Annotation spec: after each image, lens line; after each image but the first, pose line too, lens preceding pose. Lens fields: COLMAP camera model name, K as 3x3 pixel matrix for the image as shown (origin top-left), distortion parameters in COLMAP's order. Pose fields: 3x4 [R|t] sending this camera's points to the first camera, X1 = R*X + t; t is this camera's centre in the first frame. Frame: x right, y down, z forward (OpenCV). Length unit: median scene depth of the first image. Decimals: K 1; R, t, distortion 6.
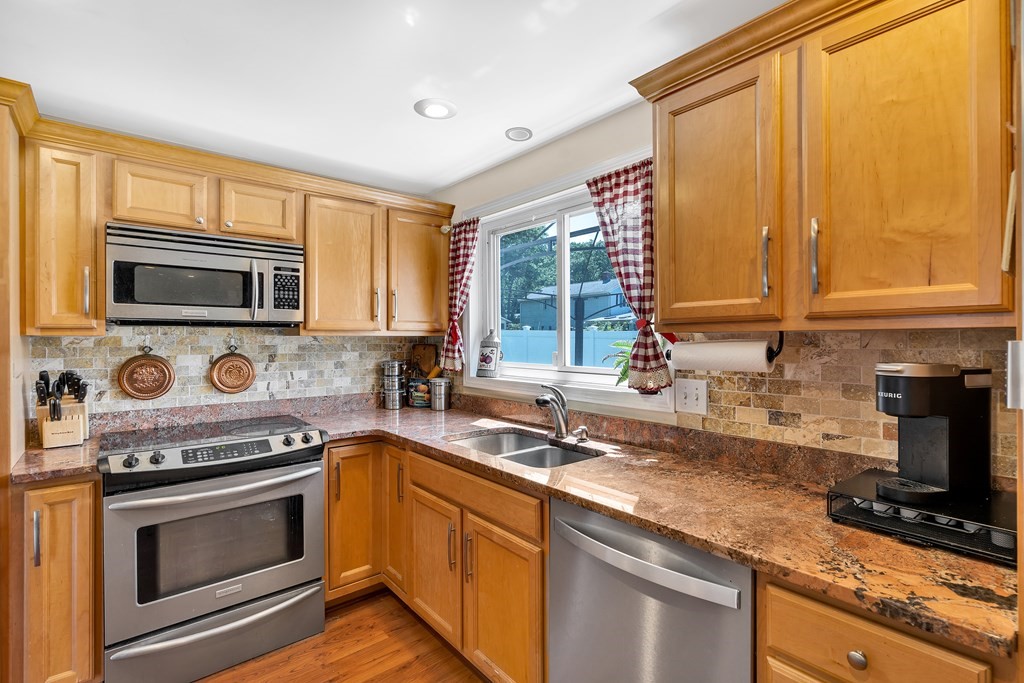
lens RADIAL K [[478.1, 0, 510.7], [0, 478.1, 337.8], [0, 0, 1]] dist [-0.001091, 0.000550]
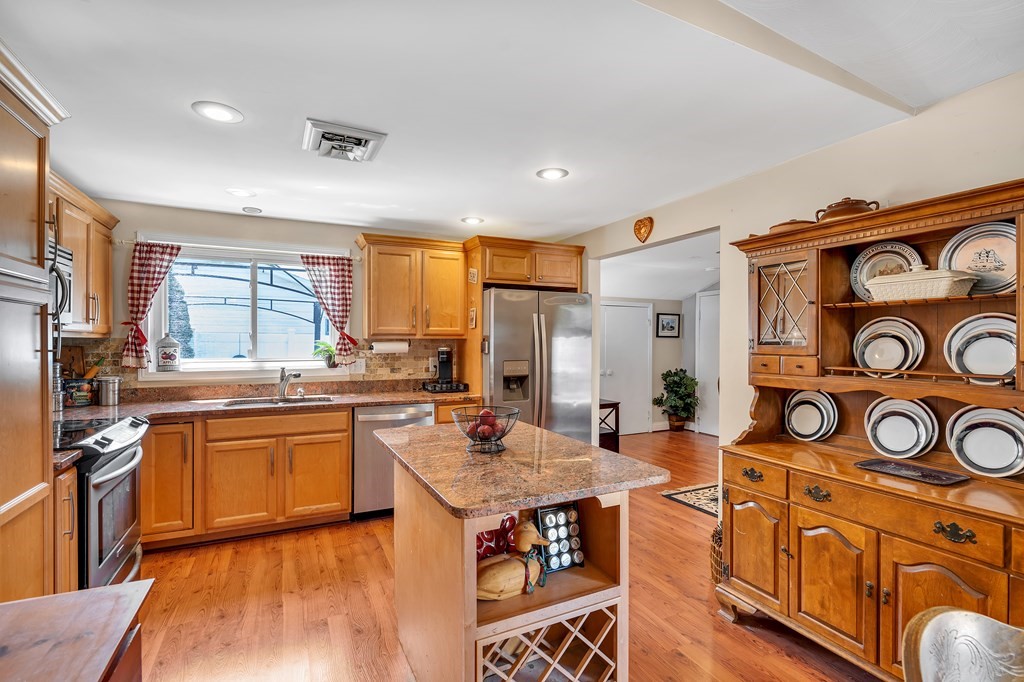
lens RADIAL K [[474.2, 0, 511.3], [0, 474.2, 344.7], [0, 0, 1]] dist [-0.000518, 0.000599]
pose [[0.238531, -0.004927, 0.971122, -1.453220], [-0.004247, 0.999972, 0.006117, 0.002014], [-0.971126, -0.005583, 0.238503, -0.221910]]
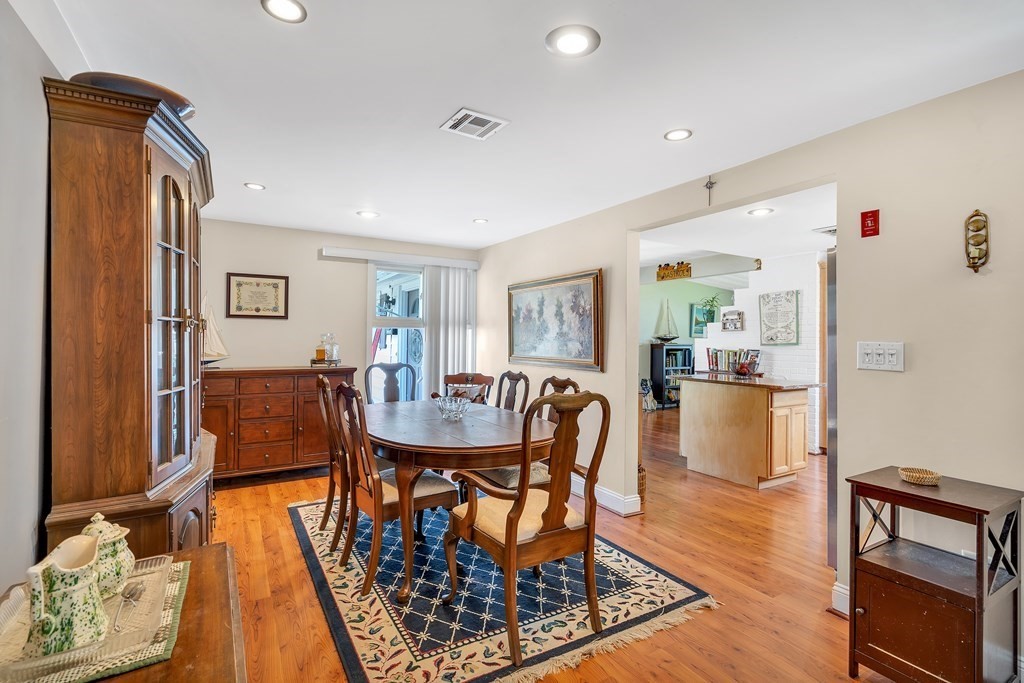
lens RADIAL K [[478.1, 0, 510.7], [0, 478.1, 337.8], [0, 0, 1]] dist [-0.001091, 0.000550]
pose [[-0.167918, -0.001990, -0.985799, 1.926007], [-0.006040, 0.999981, -0.000990, 0.023504], [0.985783, 0.005788, -0.167927, -0.663322]]
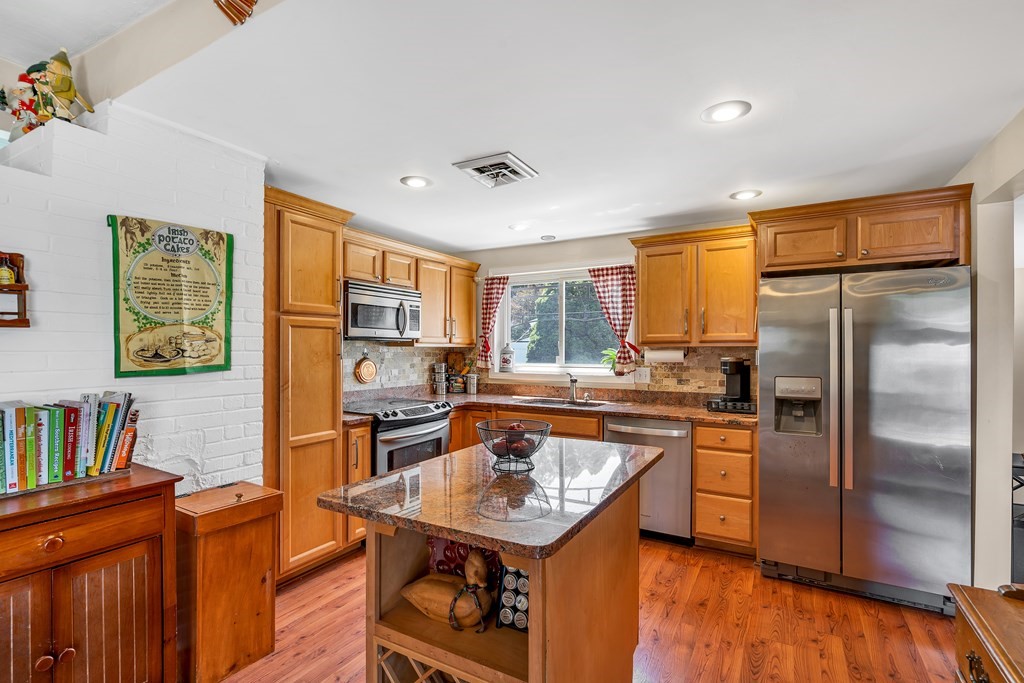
lens RADIAL K [[480.3, 0, 510.0], [0, 480.3, 348.1], [0, 0, 1]] dist [0.000074, 0.000174]
pose [[0.939669, 0.003981, 0.342062, -0.847157], [-0.004215, 0.999991, -0.000059, -0.000806], [-0.342059, -0.001386, 0.939677, -0.775058]]
